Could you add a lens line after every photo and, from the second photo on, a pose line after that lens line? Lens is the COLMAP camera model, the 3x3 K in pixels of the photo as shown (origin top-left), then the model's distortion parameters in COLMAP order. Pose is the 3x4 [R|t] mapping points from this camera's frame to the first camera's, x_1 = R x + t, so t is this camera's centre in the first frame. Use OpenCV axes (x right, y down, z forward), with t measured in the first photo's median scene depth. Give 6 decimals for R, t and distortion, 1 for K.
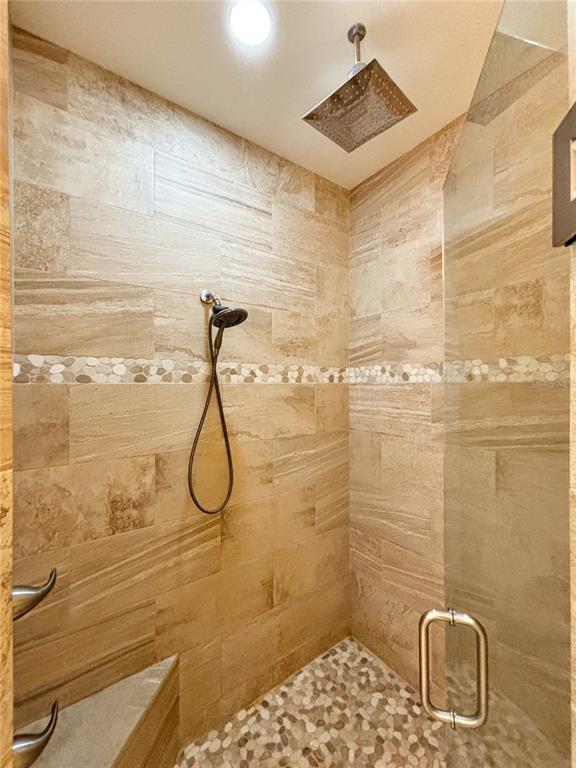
lens RADIAL K [[323.6, 0, 287.0], [0, 323.6, 386.0], [0, 0, 1]] dist [0.003923, -0.001645]
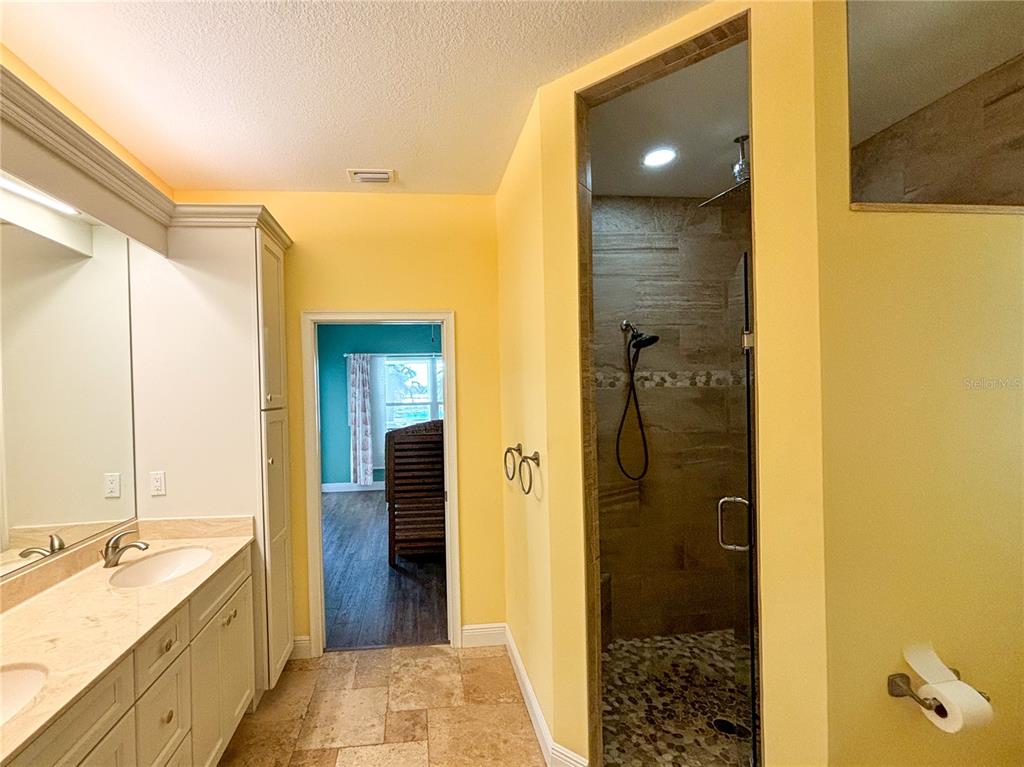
lens RADIAL K [[431.5, 0, 461.1], [0, 431.5, 391.0], [0, 0, 1]] dist [0.003923, -0.001645]
pose [[0.861533, -0.011848, -0.507563, 0.071500], [0.015358, 0.999878, 0.002728, -0.011320], [0.507469, -0.010145, 0.861610, -0.869045]]
